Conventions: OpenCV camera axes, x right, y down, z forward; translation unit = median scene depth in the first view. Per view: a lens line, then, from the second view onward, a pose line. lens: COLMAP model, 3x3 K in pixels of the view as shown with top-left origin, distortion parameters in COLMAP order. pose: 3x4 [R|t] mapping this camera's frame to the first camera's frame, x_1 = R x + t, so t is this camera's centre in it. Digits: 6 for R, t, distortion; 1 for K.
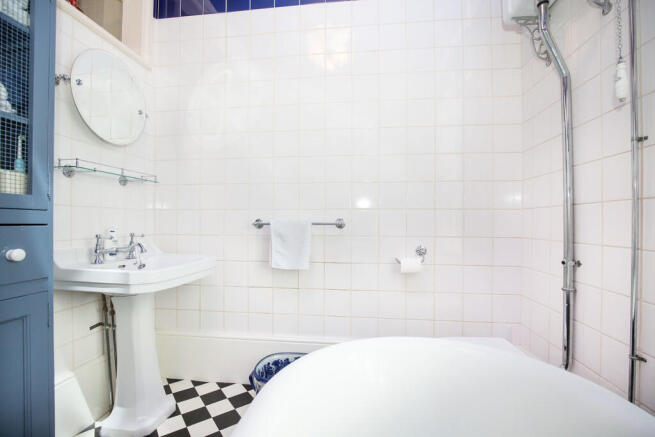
lens RADIAL K [[301.2, 0, 328.2], [0, 301.2, 223.9], [0, 0, 1]] dist [-0.024675, -0.000127]
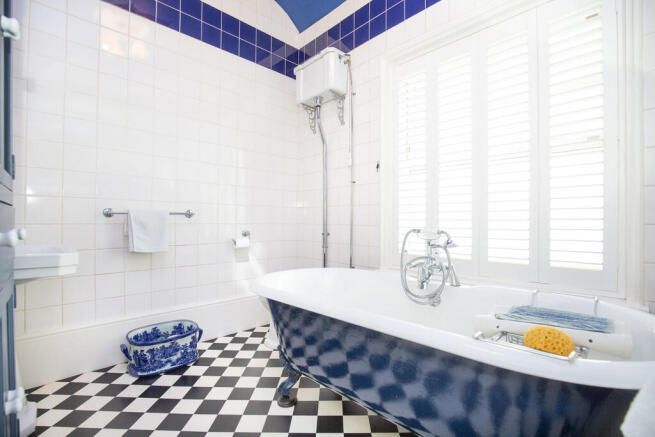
lens RADIAL K [[301.2, 0, 327.7], [0, 301.2, 217.8], [0, 0, 1]] dist [-0.024675, -0.000127]
pose [[0.630781, 0.004311, 0.775949, -0.587859], [-0.010401, 0.999942, 0.002900, 0.006915], [-0.775891, -0.009901, 0.630789, -0.255098]]
